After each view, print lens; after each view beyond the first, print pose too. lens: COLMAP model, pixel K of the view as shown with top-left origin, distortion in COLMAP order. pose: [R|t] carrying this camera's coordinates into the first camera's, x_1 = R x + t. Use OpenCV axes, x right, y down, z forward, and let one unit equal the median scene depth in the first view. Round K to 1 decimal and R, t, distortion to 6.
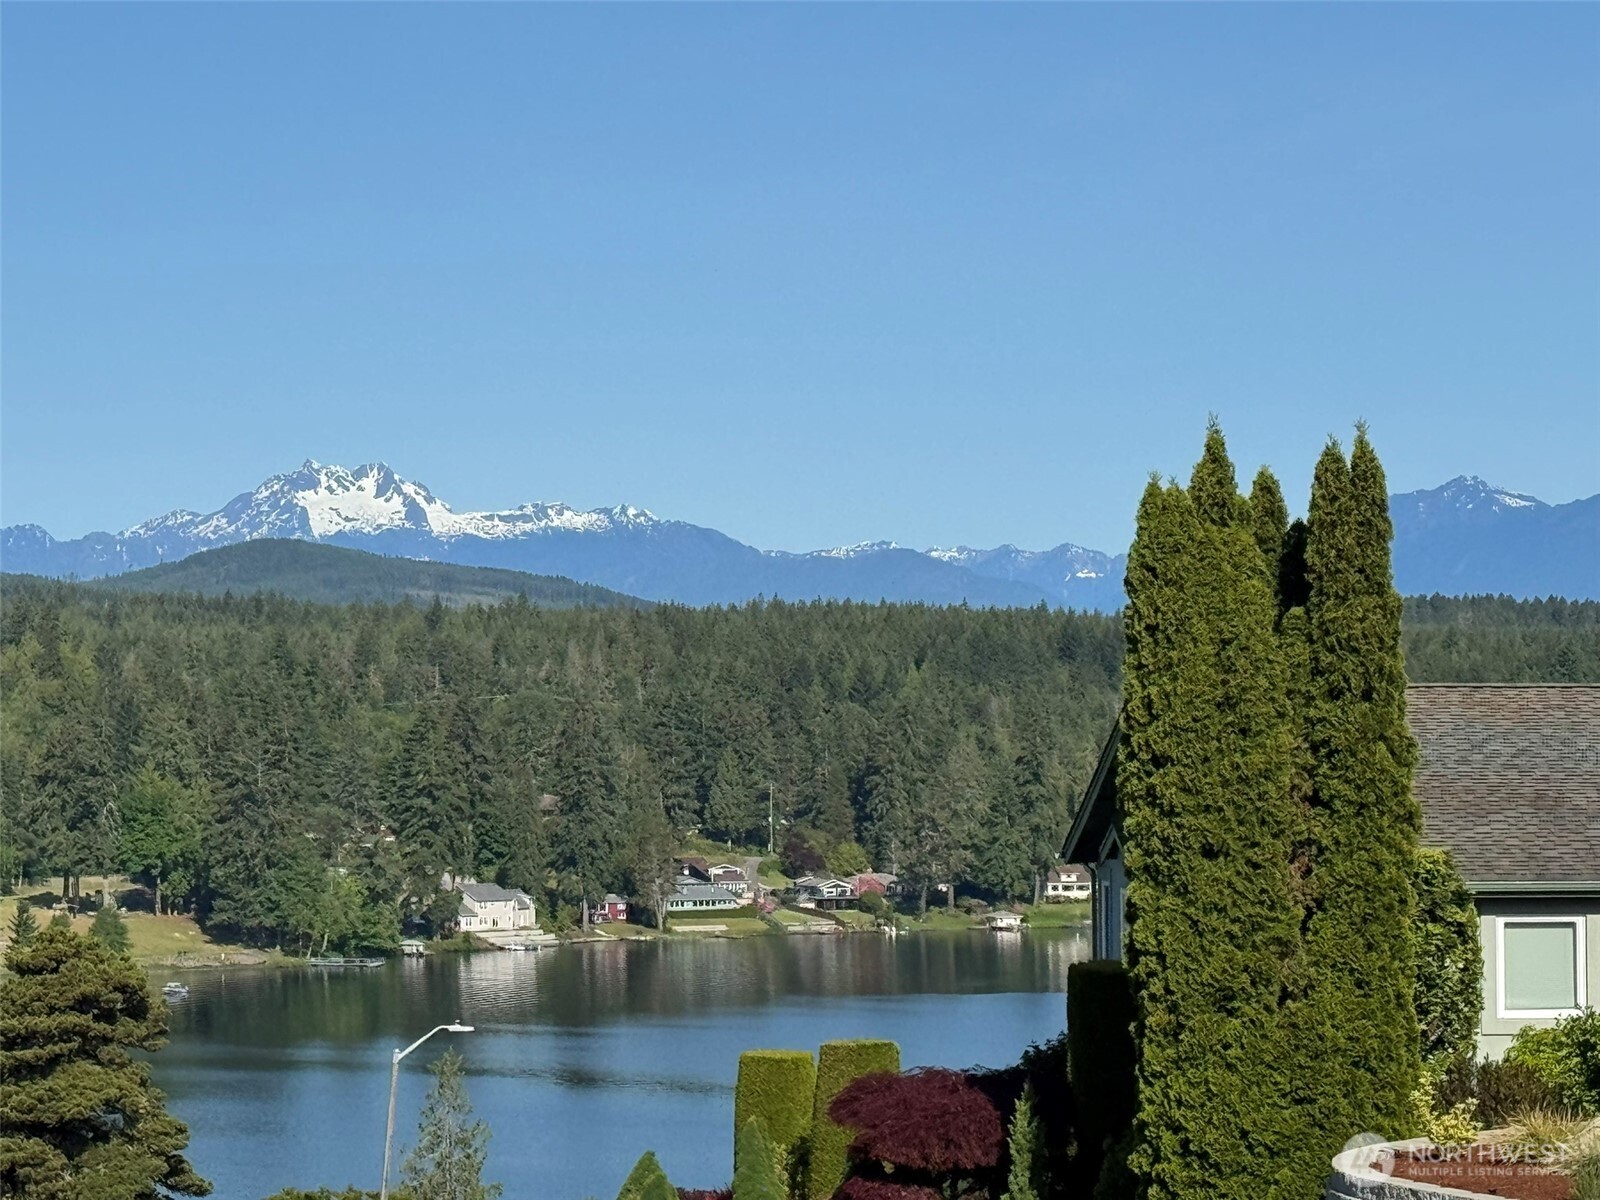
lens RADIAL K [[5030.1, 0, 799.6], [0, 5030.1, 600.9], [0, 0, 1]] dist [0.149766, 0.000000]
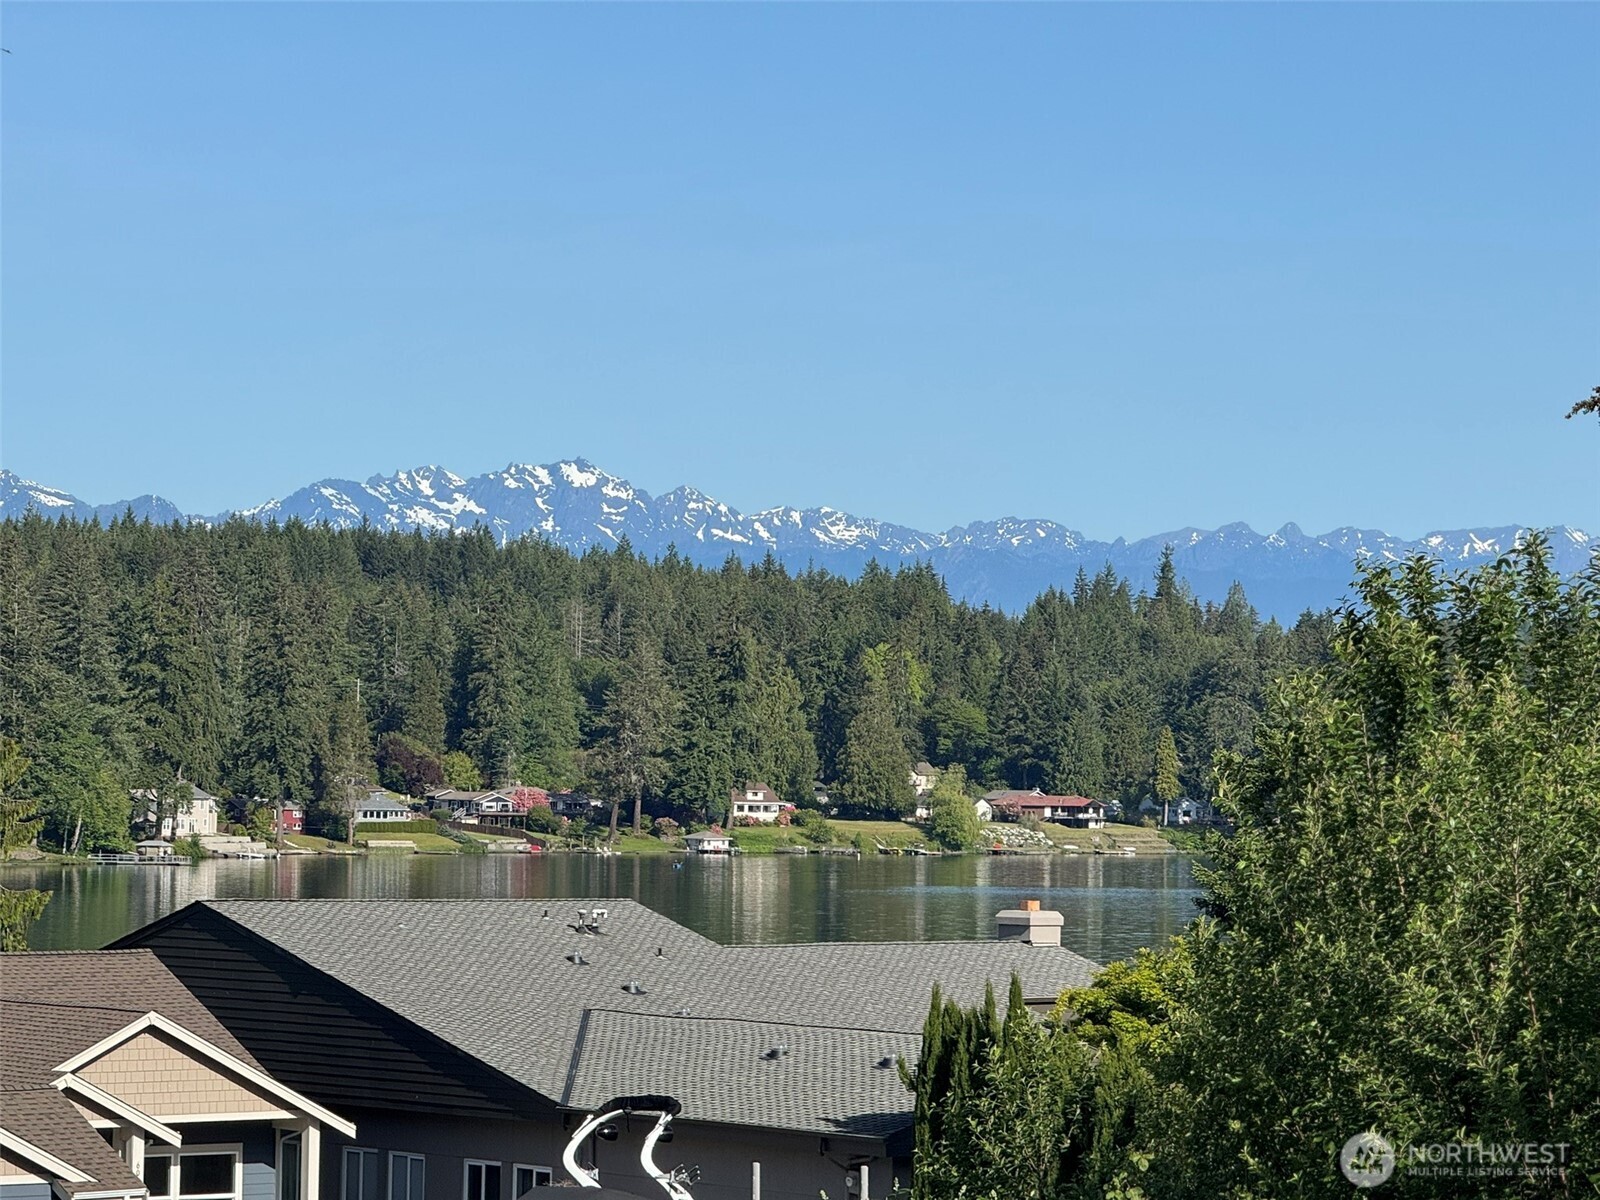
lens RADIAL K [[5699.6, 0, 798.4], [0, 5699.6, 600.9], [0, 0, 1]] dist [0.192217, 0.000000]
pose [[0.961339, 0.026380, 0.274101, -0.199505], [-0.025634, 0.999652, -0.006306, 0.029041], [-0.274171, -0.000964, 0.961680, 0.099039]]
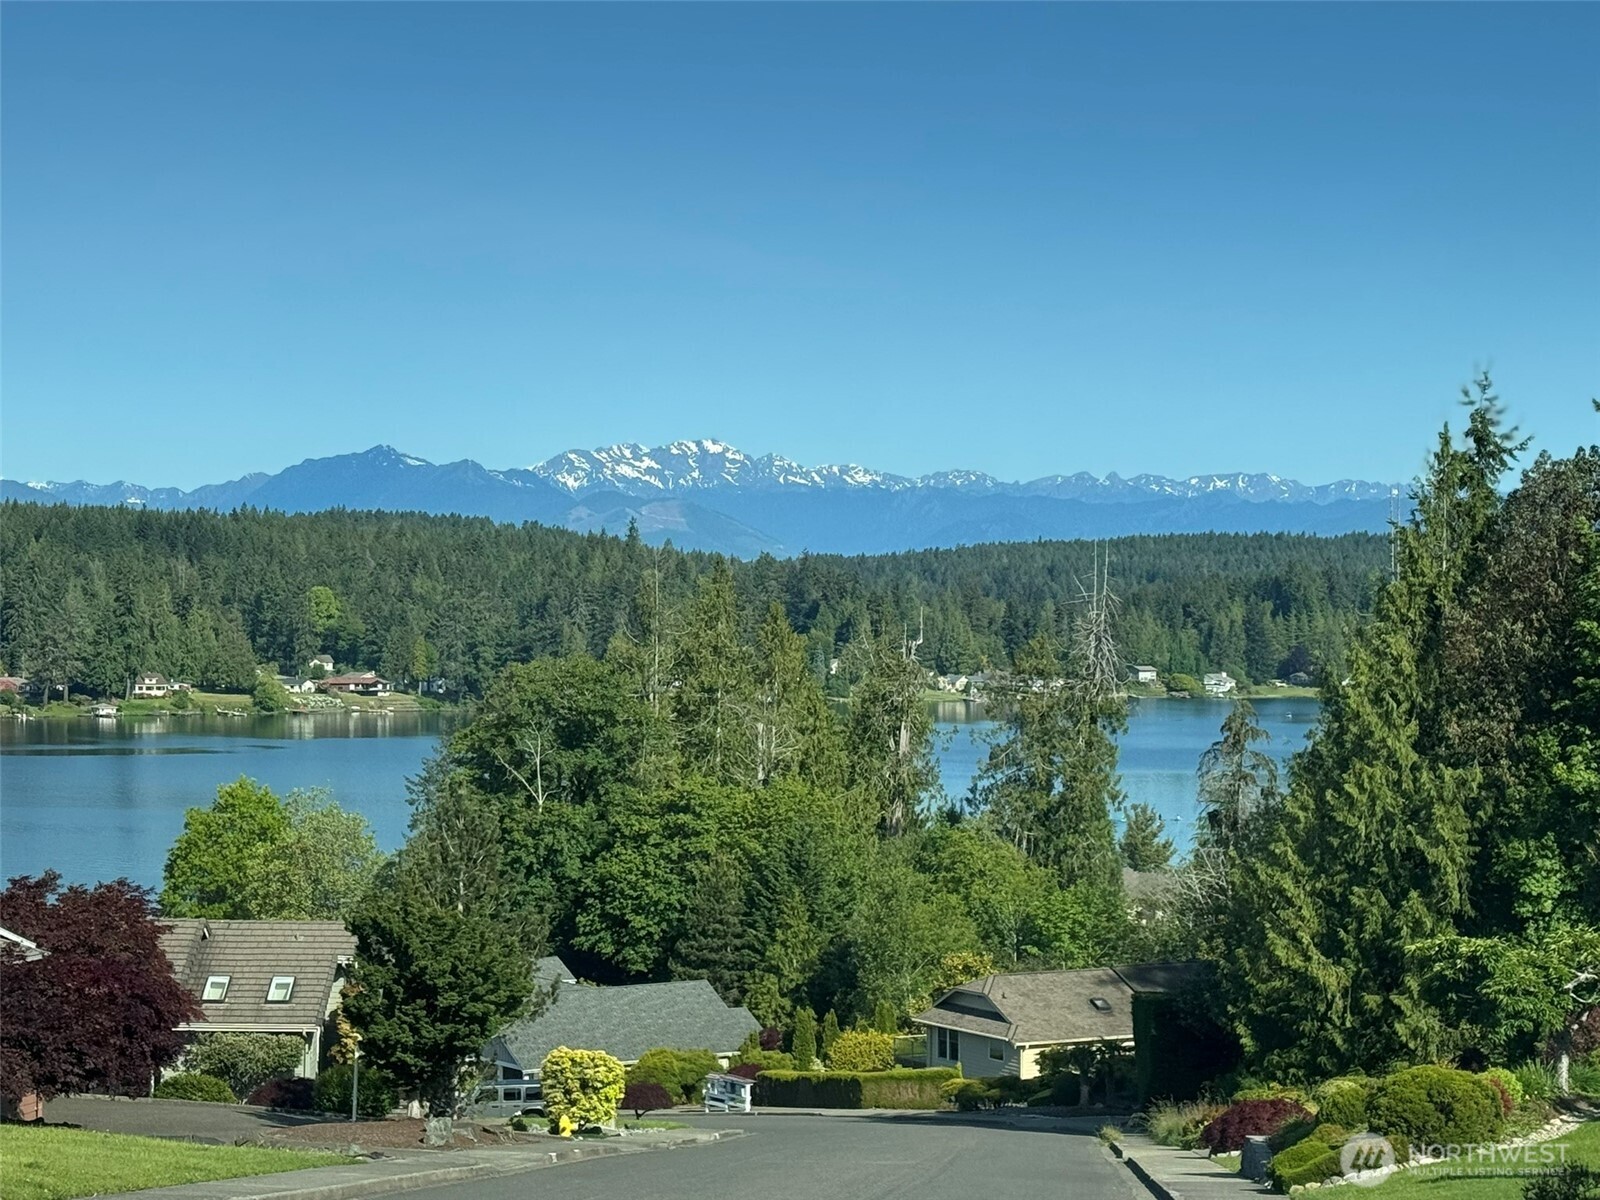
lens RADIAL K [[3192.8, 0, 800.9], [0, 3192.8, 600.4], [0, 0, 1]] dist [0.133293, 0.000000]
pose [[0.965609, 0.015989, 0.259505, -0.005780], [-0.022112, 0.999541, 0.020693, 0.008750], [-0.259055, -0.025719, 0.965520, 0.064340]]
